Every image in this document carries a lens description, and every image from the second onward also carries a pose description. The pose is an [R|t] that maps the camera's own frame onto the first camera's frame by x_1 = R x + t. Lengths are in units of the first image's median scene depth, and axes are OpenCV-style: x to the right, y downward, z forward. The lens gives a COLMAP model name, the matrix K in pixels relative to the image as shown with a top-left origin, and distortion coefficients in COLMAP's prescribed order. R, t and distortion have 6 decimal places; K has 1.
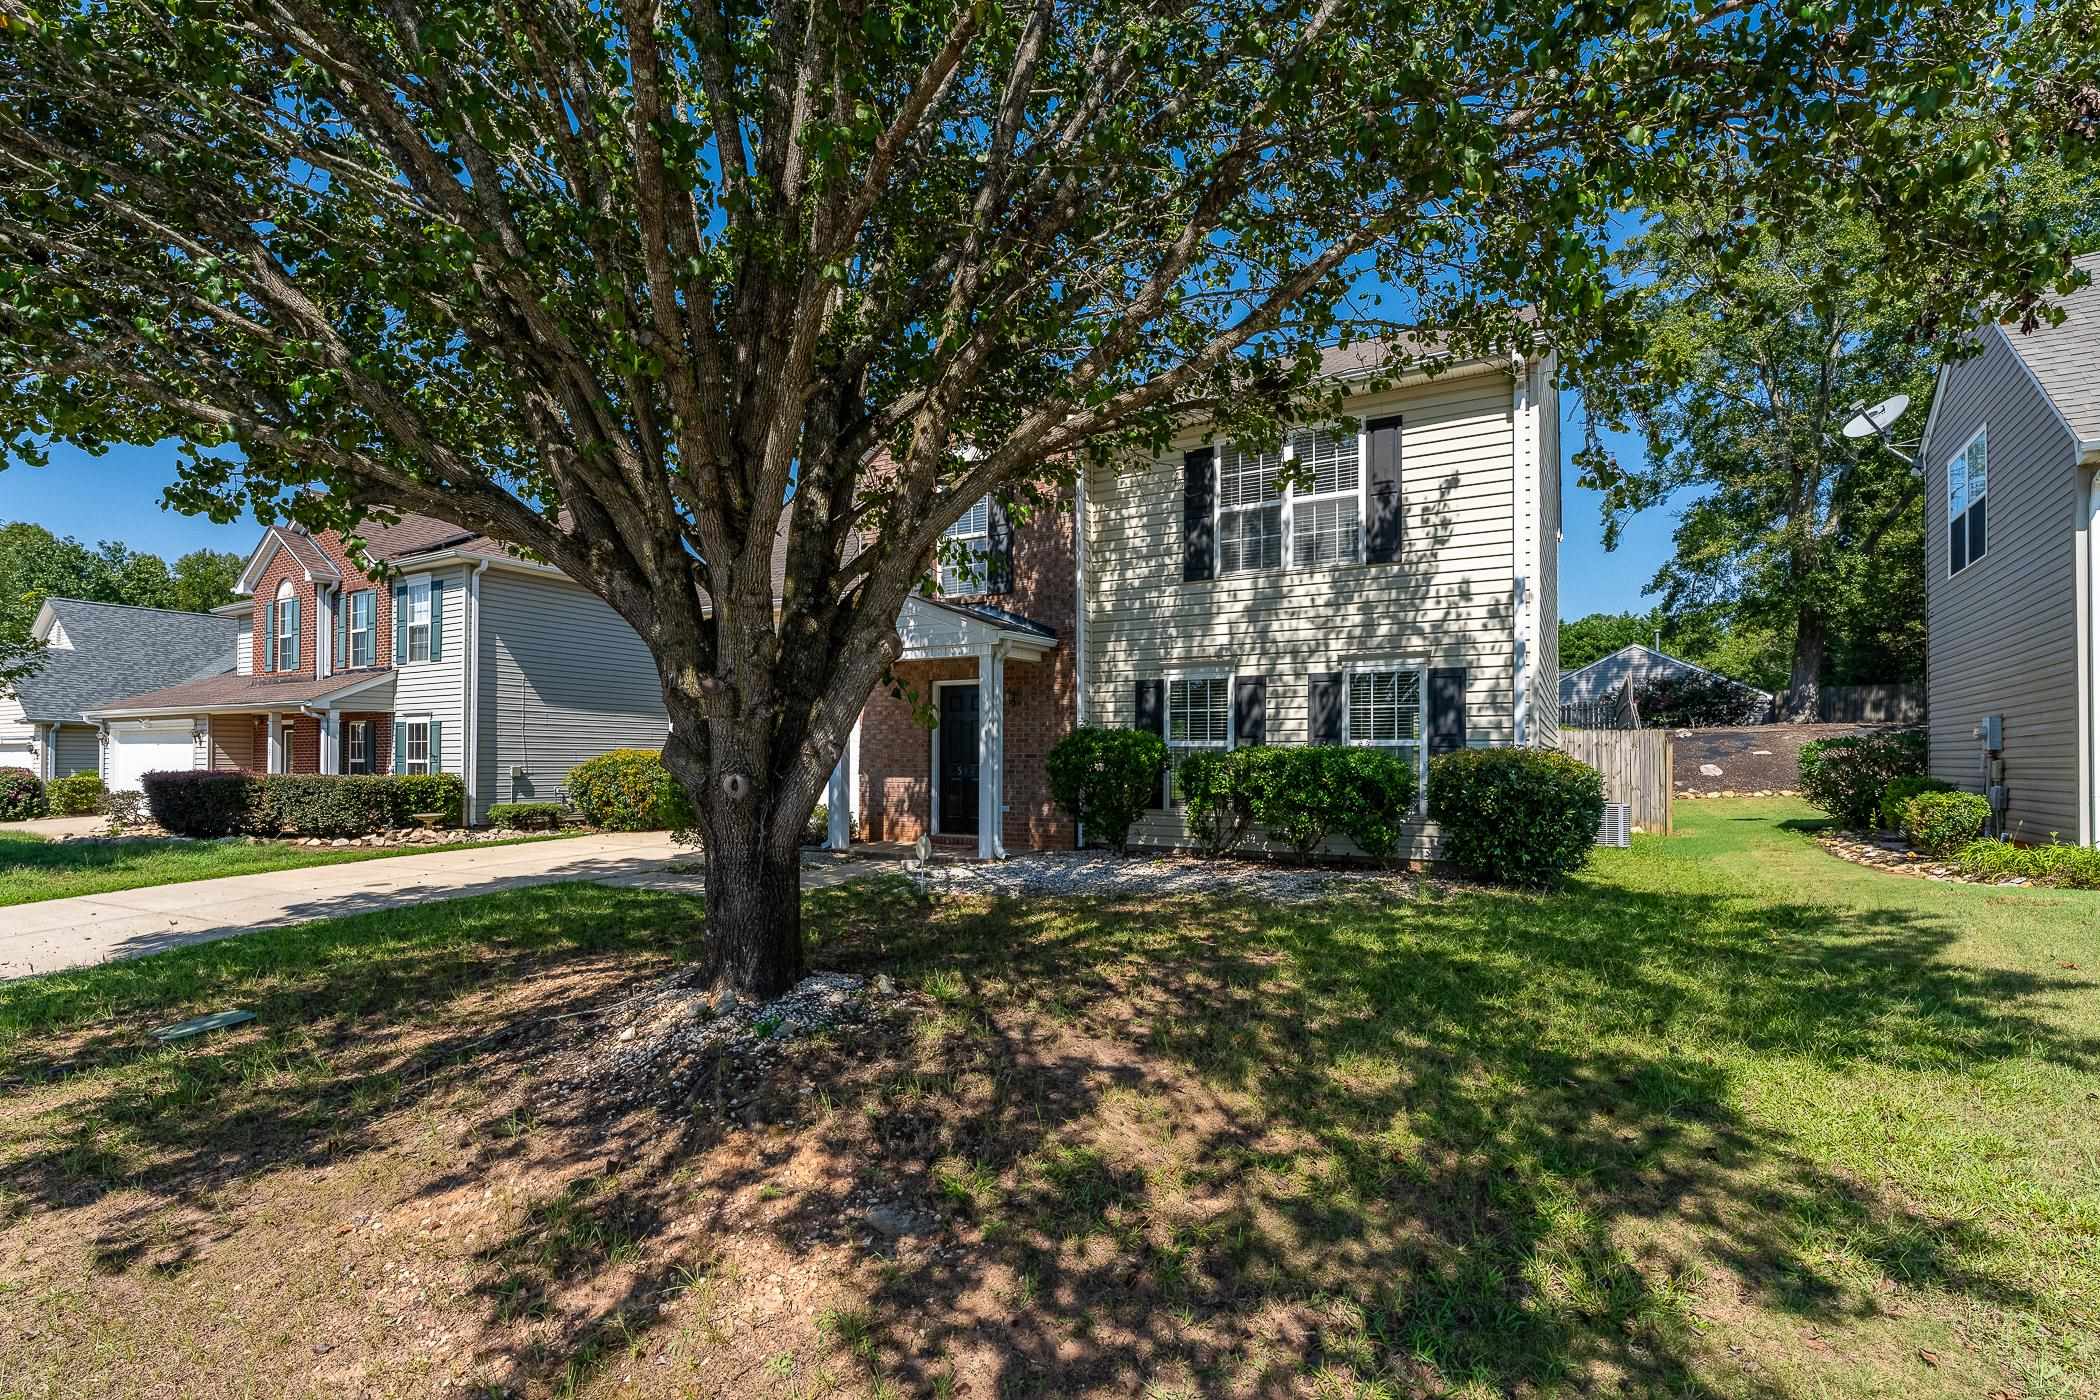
lens RADIAL K [[947.2, 0, 1050.0], [0, 947.2, 700.0], [0, 0, 1]] dist [0.000685, 0.000000]
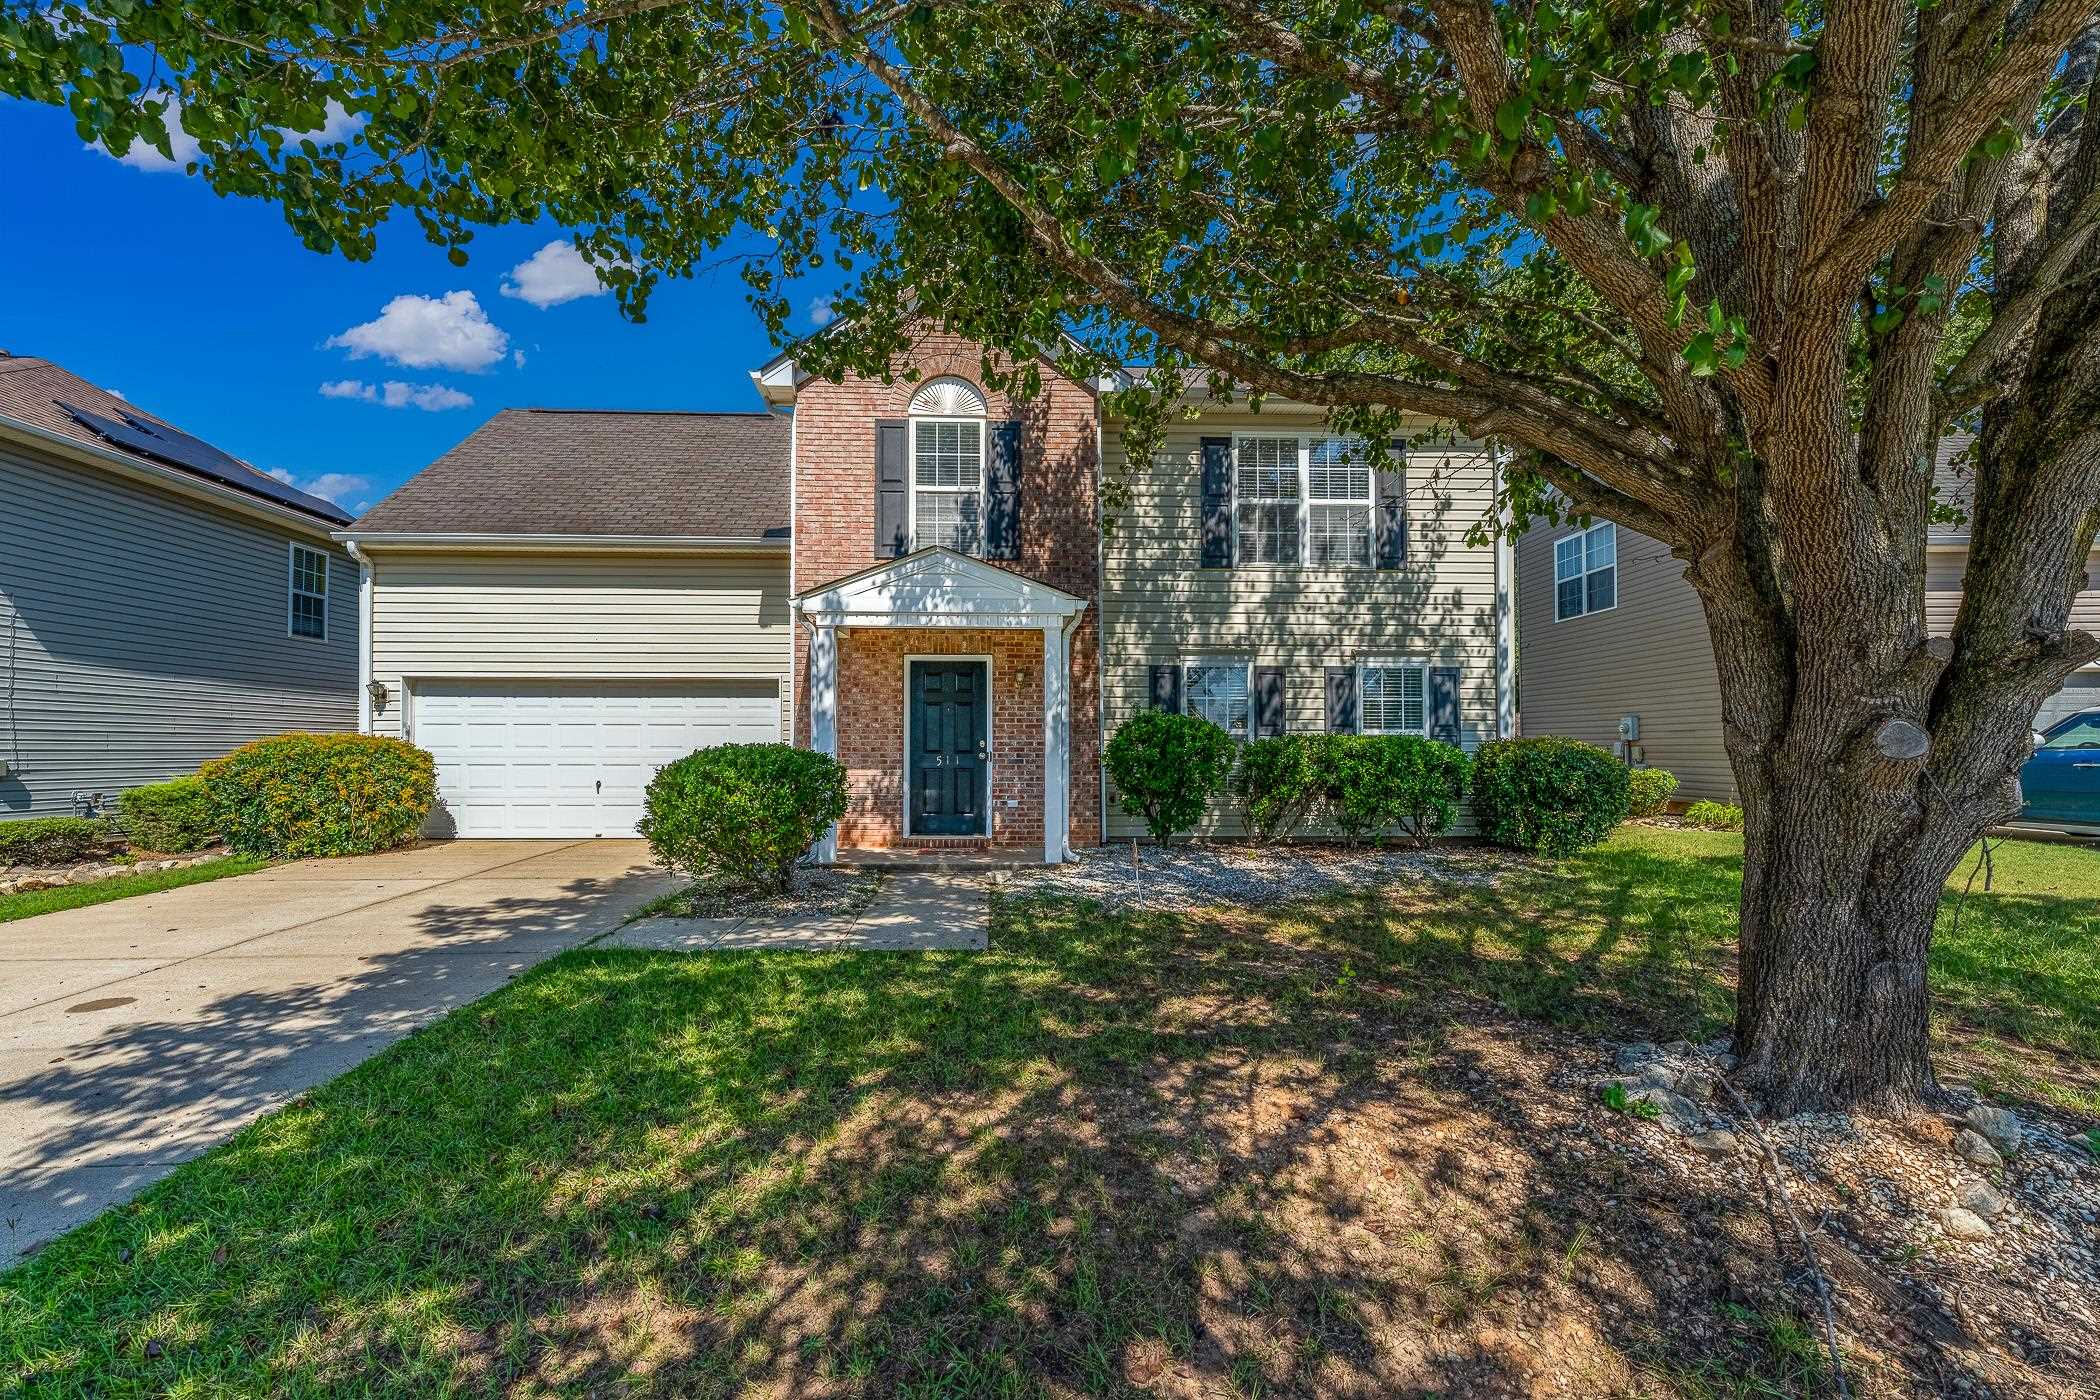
lens RADIAL K [[855.9, 0, 1048.2], [0, 855.9, 694.2], [0, 0, 1]] dist [-0.002810, 0.000085]
pose [[0.857269, 0.029524, 0.514021, -0.474683], [-0.031049, 0.999502, -0.005626, 0.018177], [-0.513932, -0.011137, 0.857759, 0.329498]]
